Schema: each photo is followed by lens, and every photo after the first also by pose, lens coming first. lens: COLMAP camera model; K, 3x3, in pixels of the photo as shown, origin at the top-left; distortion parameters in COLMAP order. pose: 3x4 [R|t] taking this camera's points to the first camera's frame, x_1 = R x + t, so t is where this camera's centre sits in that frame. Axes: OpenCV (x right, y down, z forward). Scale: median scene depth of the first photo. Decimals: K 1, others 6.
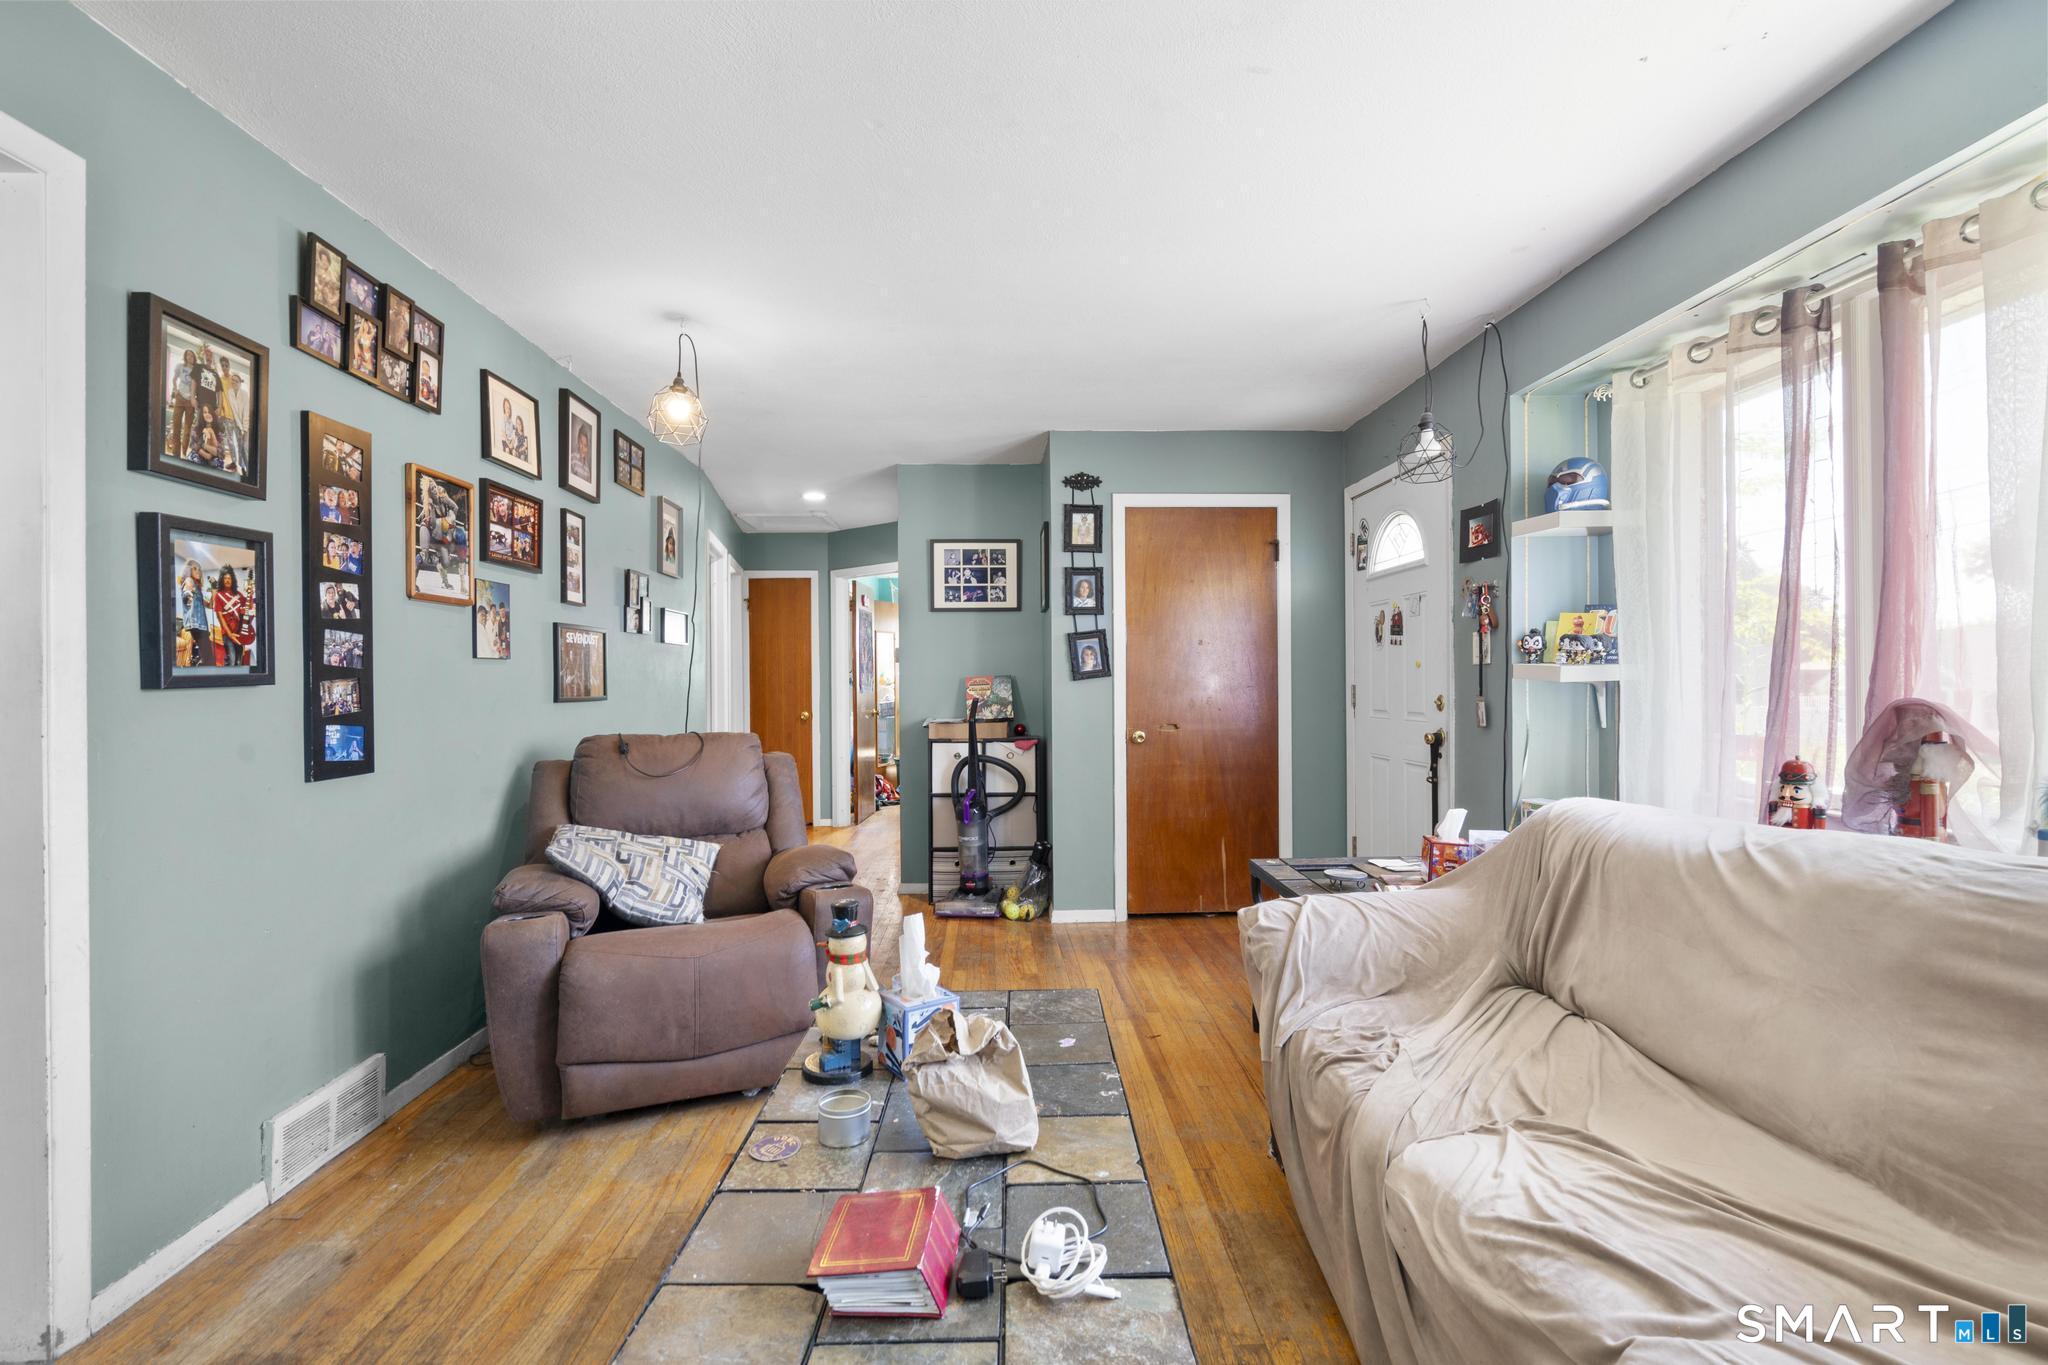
lens RADIAL K [[925.8, 0, 1021.8], [0, 925.8, 681.1], [0, 0, 1]] dist [0.005843, -0.000536]
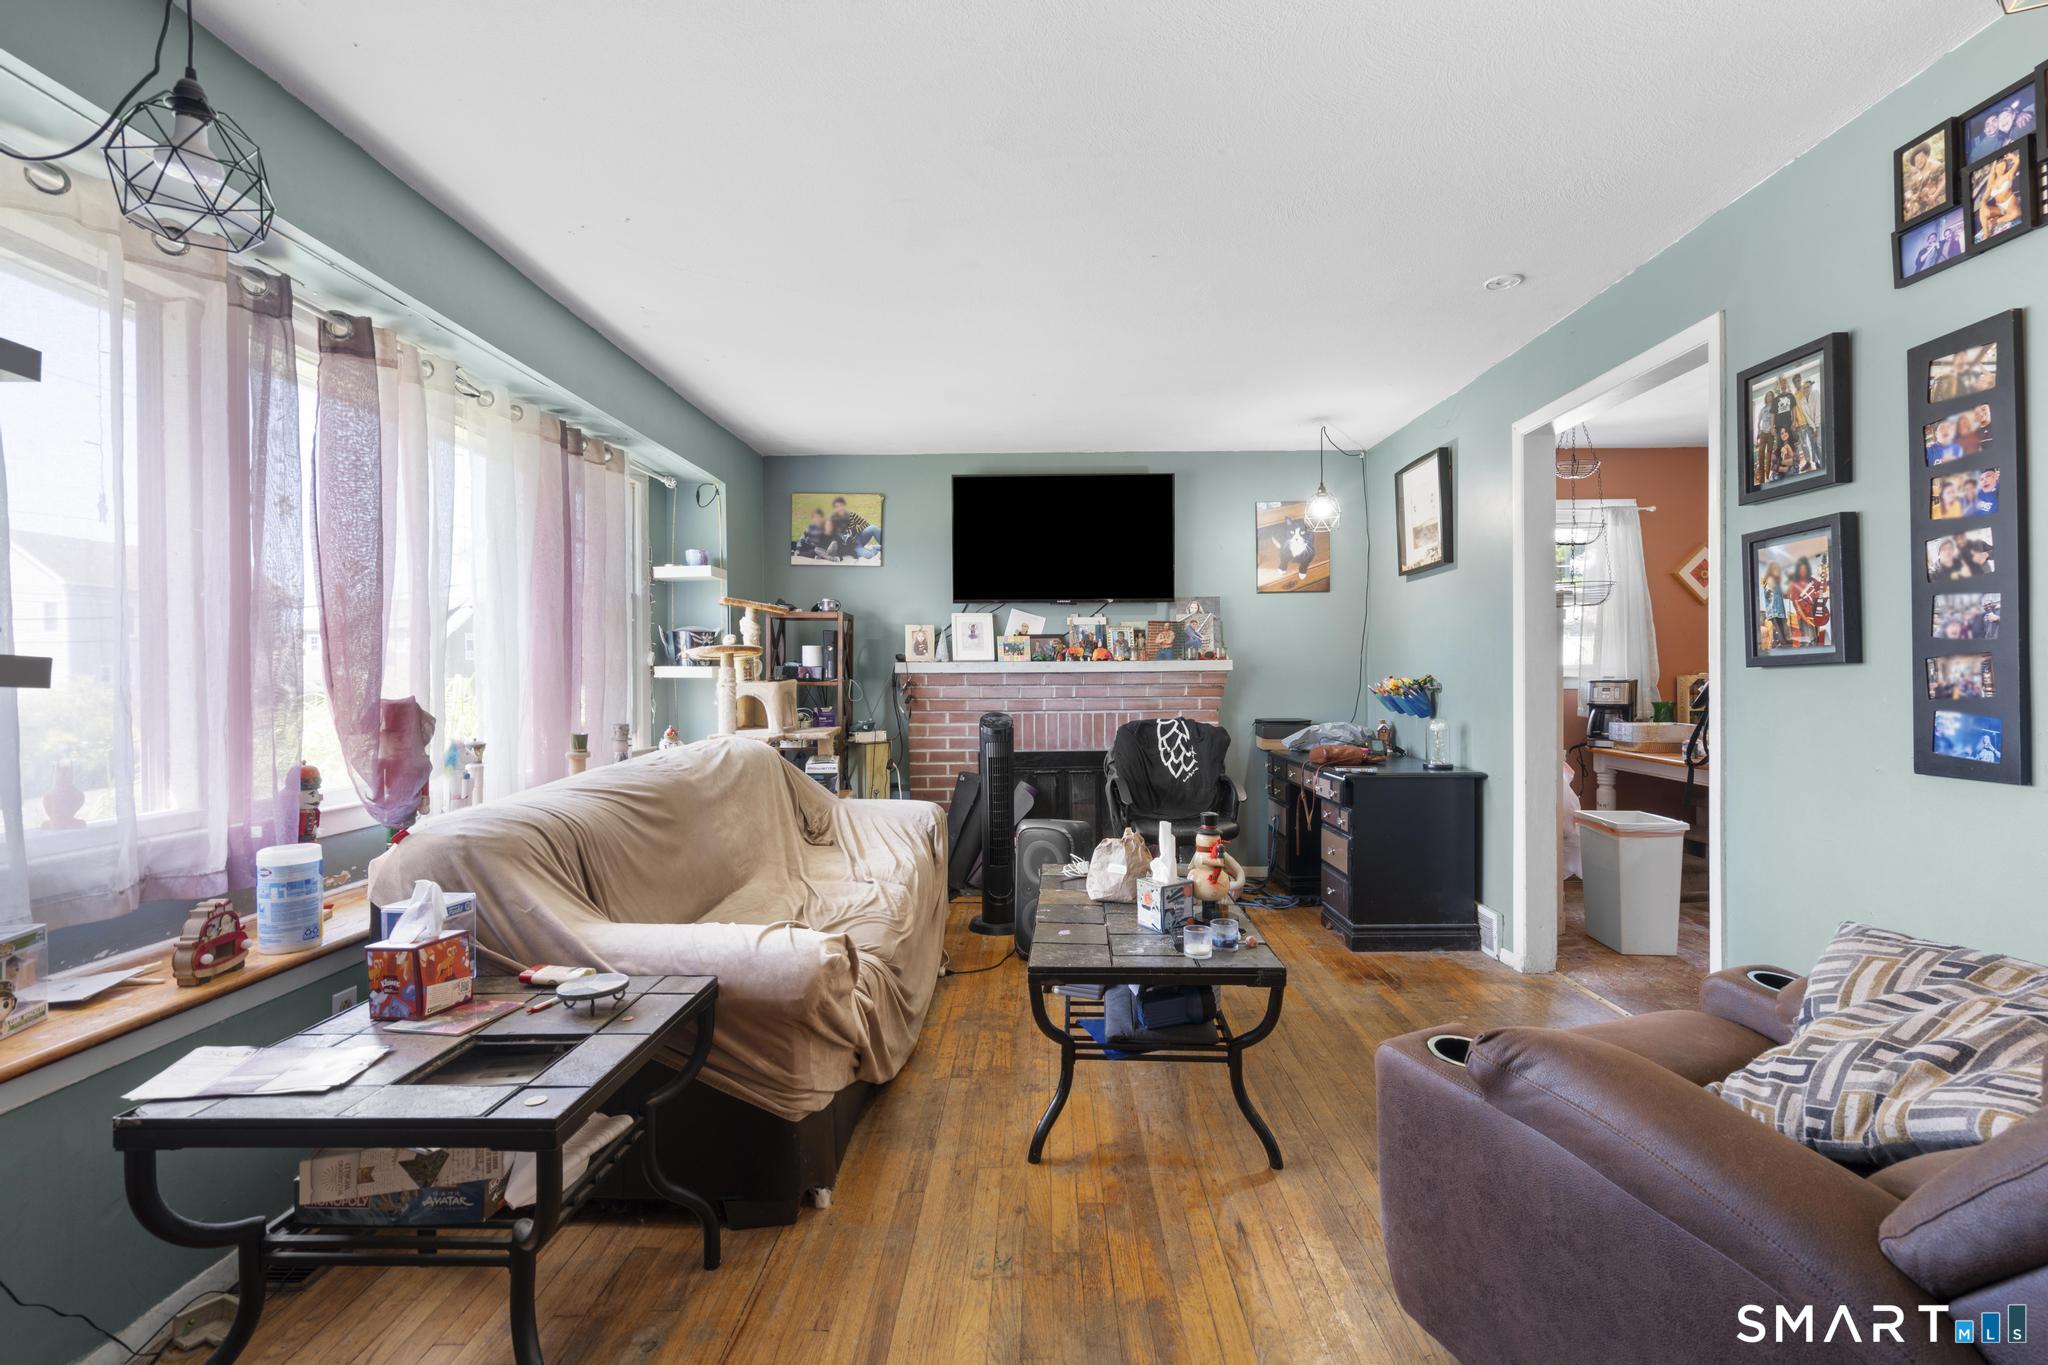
lens RADIAL K [[925.8, 0, 1024.4], [0, 925.8, 678.8], [0, 0, 1]] dist [0.005843, -0.000536]
pose [[-0.998550, 0.014547, 0.051825, 0.024518], [0.014745, 0.999885, 0.003428, 0.004119], [-0.051770, 0.004187, -0.998650, 1.879137]]
